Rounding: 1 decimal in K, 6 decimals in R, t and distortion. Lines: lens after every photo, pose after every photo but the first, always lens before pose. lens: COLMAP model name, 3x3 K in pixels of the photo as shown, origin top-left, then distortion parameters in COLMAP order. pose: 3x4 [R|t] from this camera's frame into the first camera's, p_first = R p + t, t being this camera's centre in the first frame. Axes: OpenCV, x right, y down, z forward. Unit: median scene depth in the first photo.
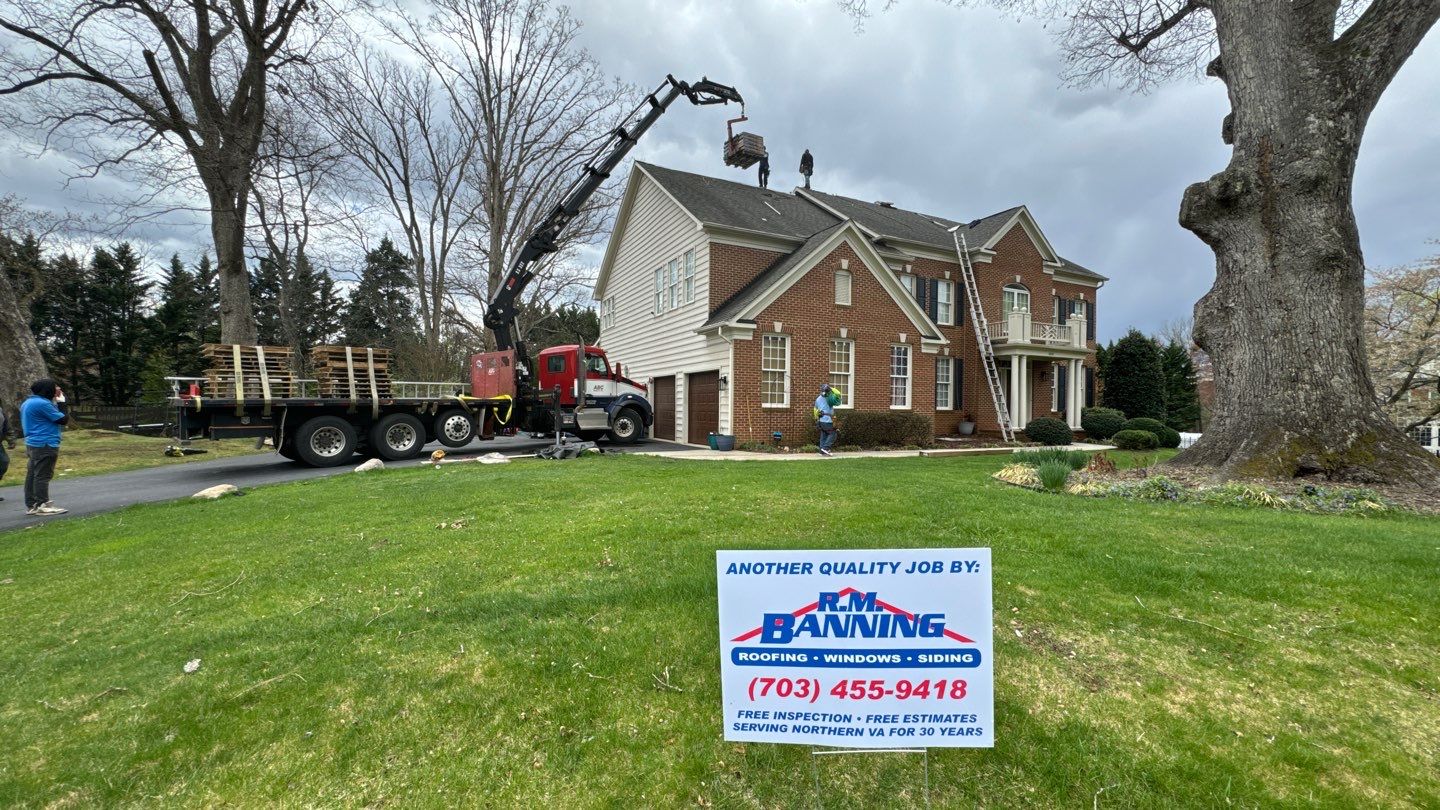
lens RADIAL K [[553.3, 0, 708.5], [0, 553.3, 408.7], [0, 0, 1]] dist [0.000670, 0.000034]
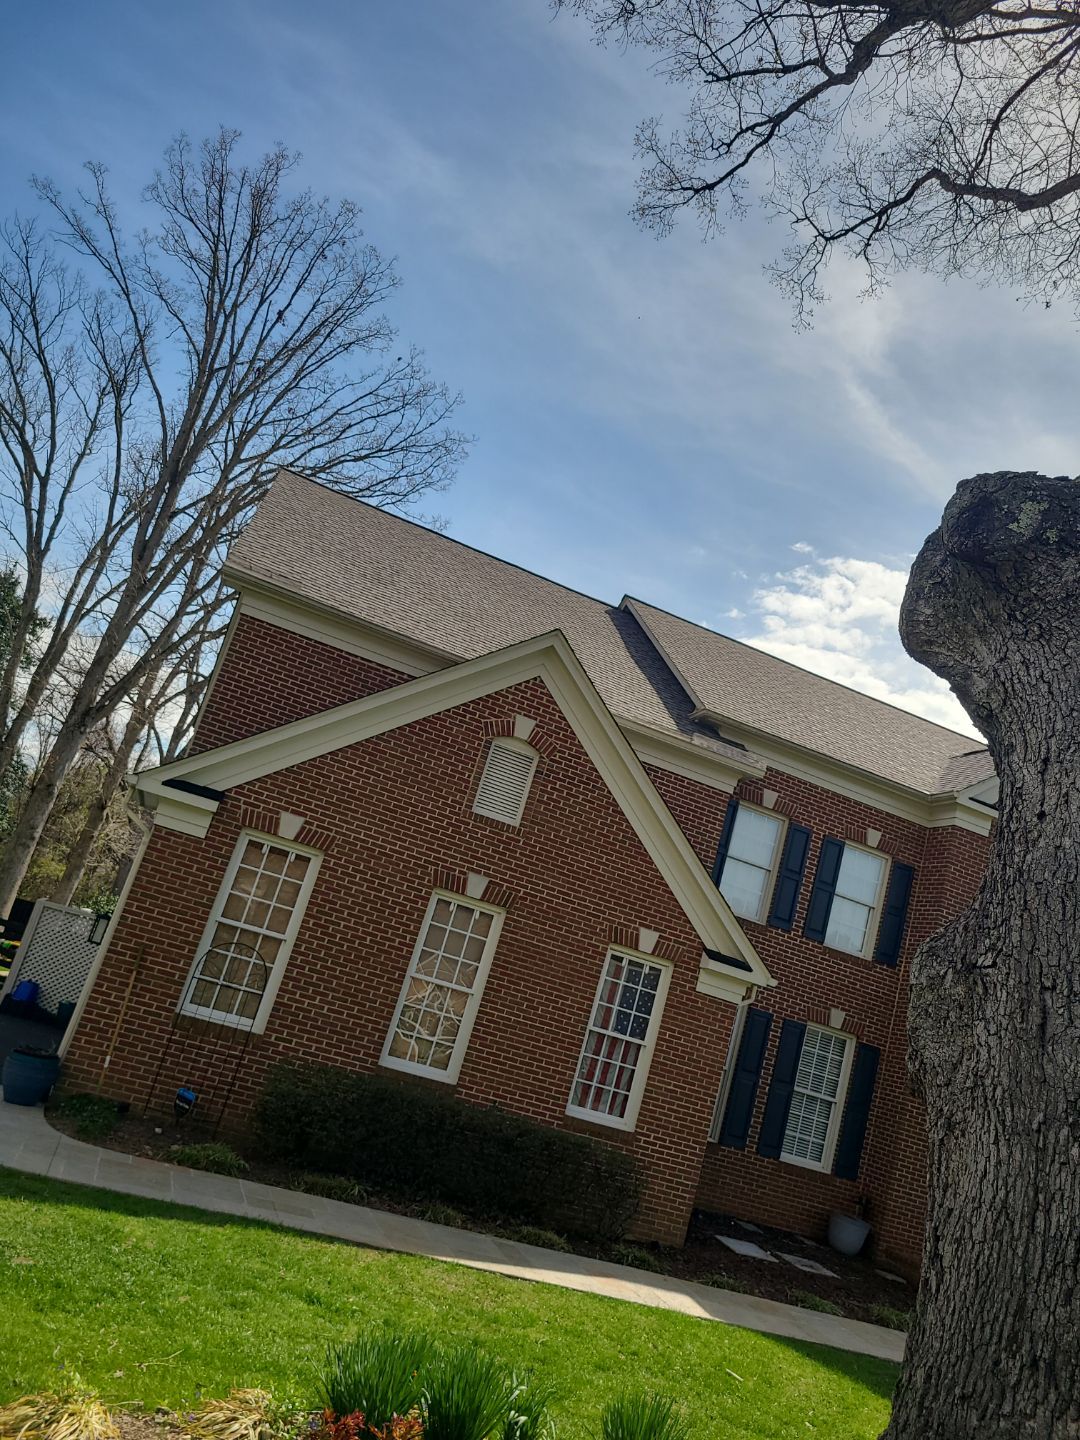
lens RADIAL K [[1058.0, 0, 537.7], [0, 1058.0, 757.6], [0, 0, 1]] dist [0.042744, -0.001045]
pose [[0.961327, 0.224692, -0.159259, 0.389300], [-0.258507, 0.935622, -0.240387, -0.050927], [0.094994, 0.272260, 0.957523, 0.240415]]
